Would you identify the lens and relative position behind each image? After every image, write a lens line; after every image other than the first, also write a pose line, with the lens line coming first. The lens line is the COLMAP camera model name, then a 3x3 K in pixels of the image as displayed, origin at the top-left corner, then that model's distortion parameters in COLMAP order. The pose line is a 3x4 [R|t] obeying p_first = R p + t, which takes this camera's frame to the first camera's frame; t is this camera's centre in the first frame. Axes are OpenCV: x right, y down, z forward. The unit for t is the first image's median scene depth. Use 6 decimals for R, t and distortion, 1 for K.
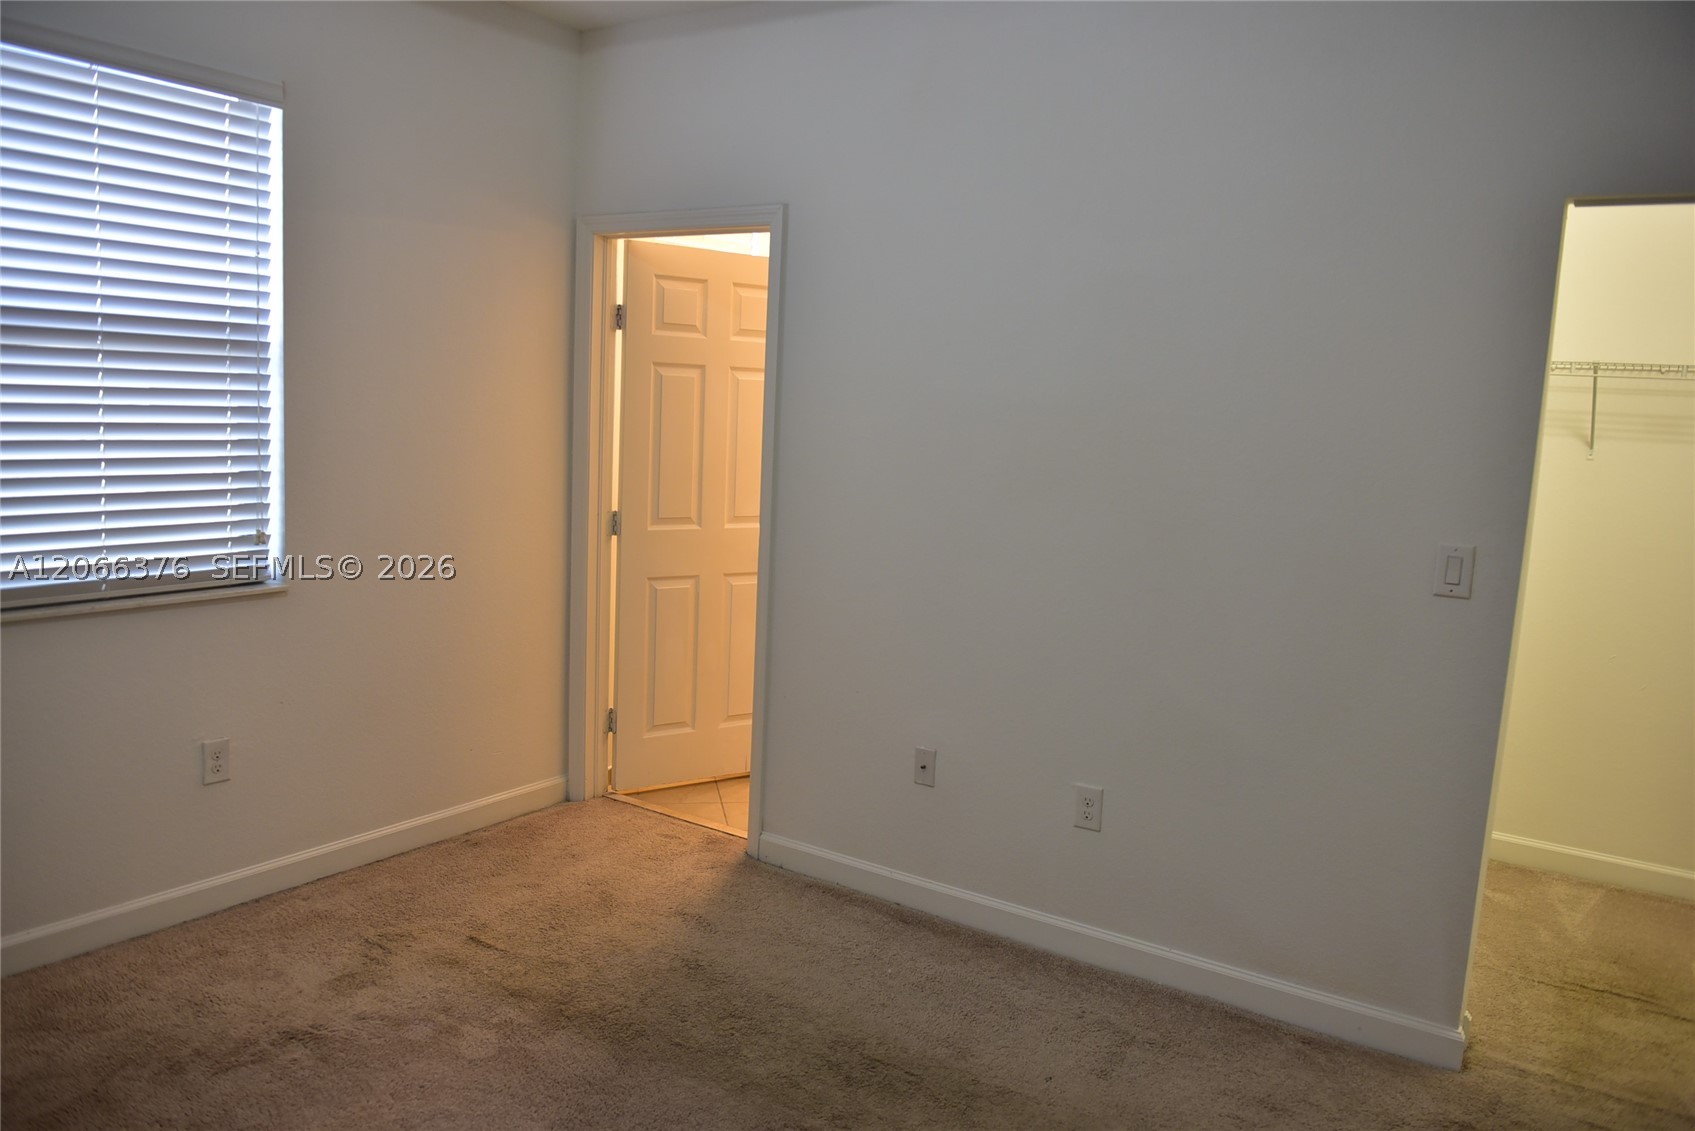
lens RADIAL K [[1249.4, 0, 844.9], [0, 1249.4, 558.4], [0, 0, 1]] dist [-0.042047, -0.000193]
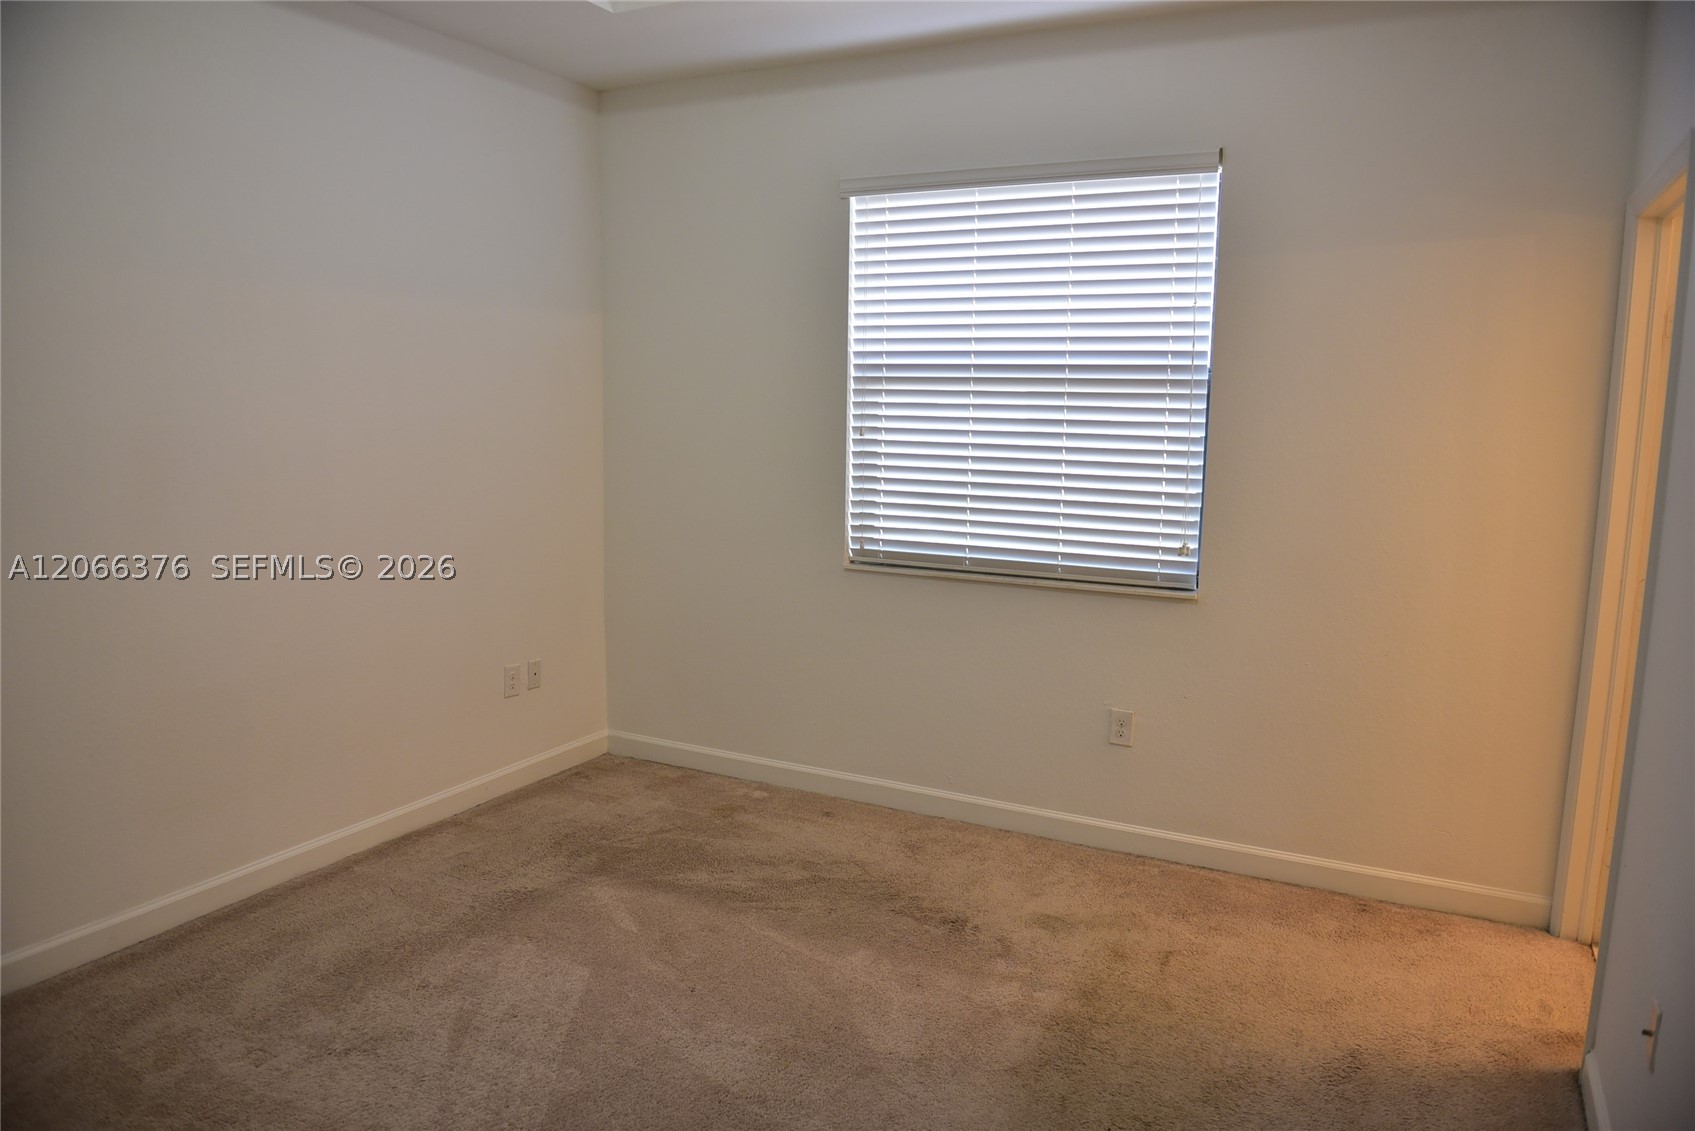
lens RADIAL K [[1152.9, 0, 847.5], [0, 1152.9, 565.5], [0, 0, 1]] dist [-0.039657, 0.001977]
pose [[0.121917, 0.096182, -0.987869, 0.547236], [-0.136462, 0.987466, 0.079301, -0.044832], [0.983115, 0.125139, 0.133514, 0.554519]]
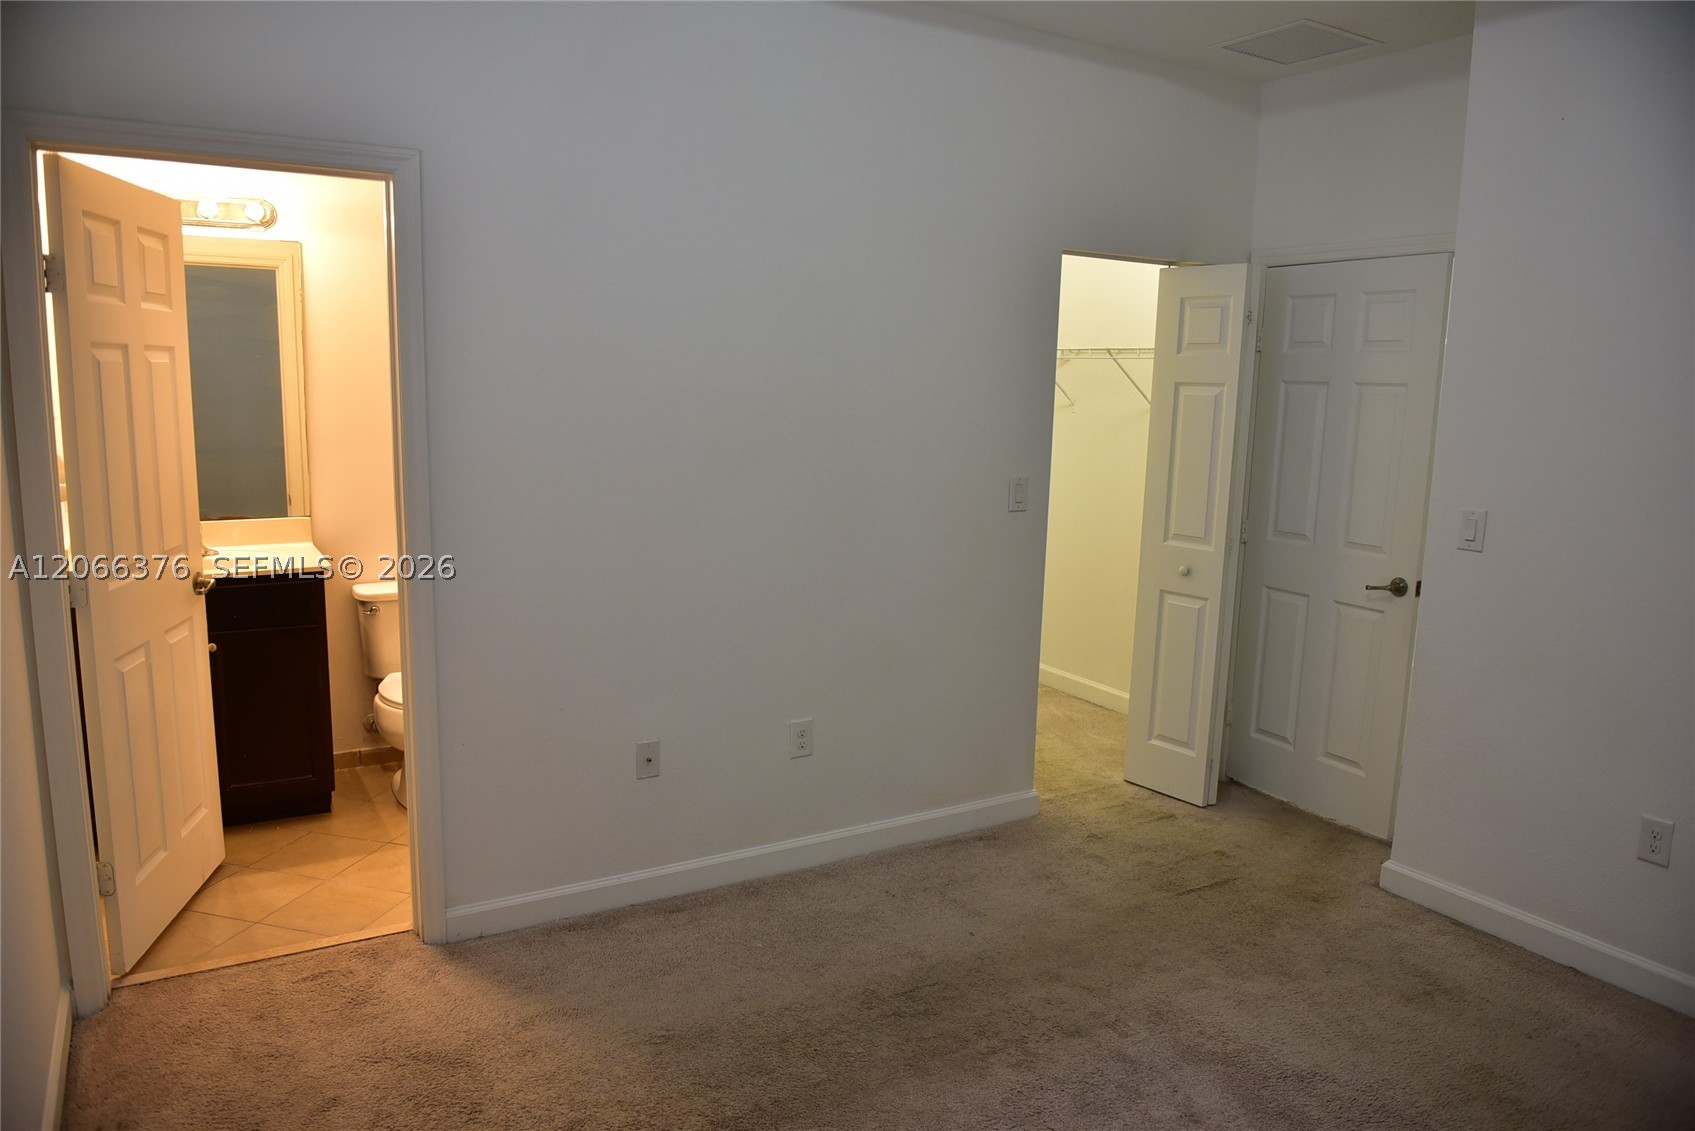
lens RADIAL K [[1152.9, 0, 847.5], [0, 1152.9, 565.5], [0, 0, 1]] dist [-0.039657, 0.001977]
pose [[0.422000, -0.178827, 0.888784, -0.693720], [0.109678, 0.983223, 0.145752, -0.106809], [-0.899937, 0.035973, 0.434533, 0.479736]]
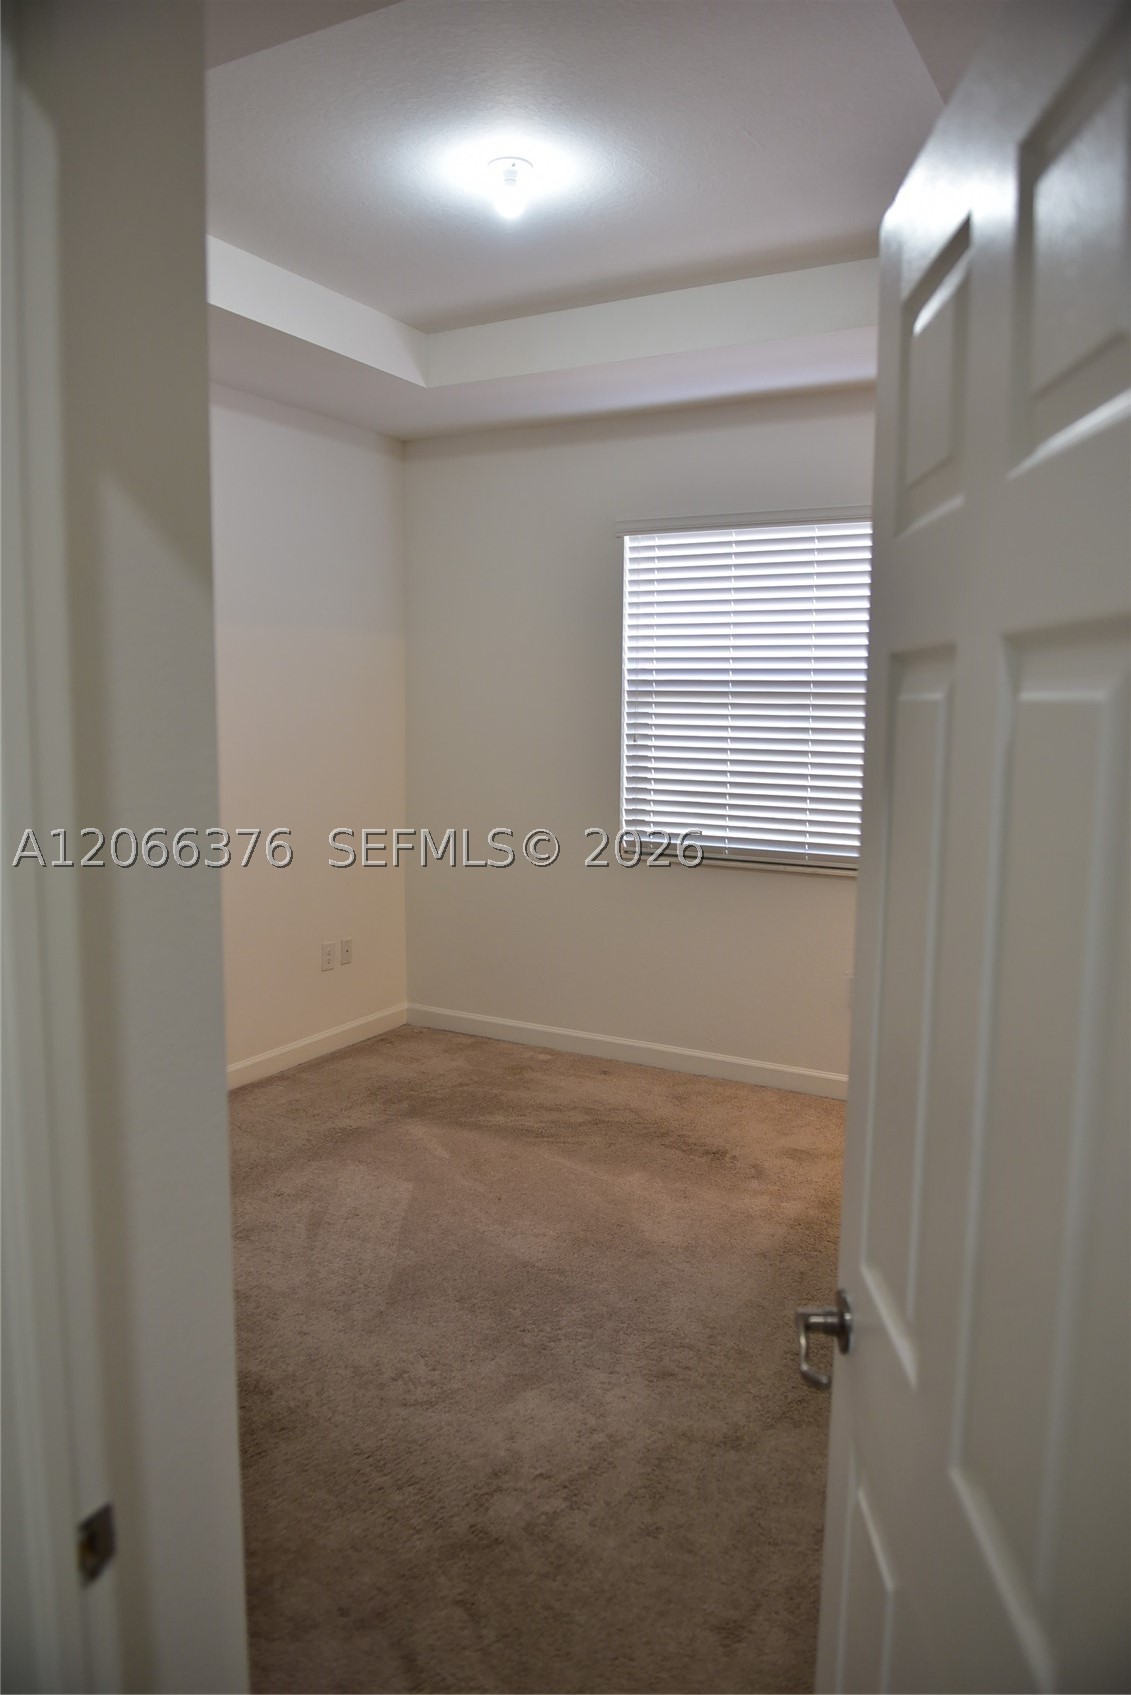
lens RADIAL K [[1196.8, 0, 565.5], [0, 1196.8, 847.5], [0, 0, 1]] dist [-0.049165, -0.000123]
pose [[0.086465, 0.077146, -0.993263, 0.774094], [-0.133246, 0.988935, 0.065211, -0.042432], [0.987304, 0.126710, 0.095788, 0.509997]]
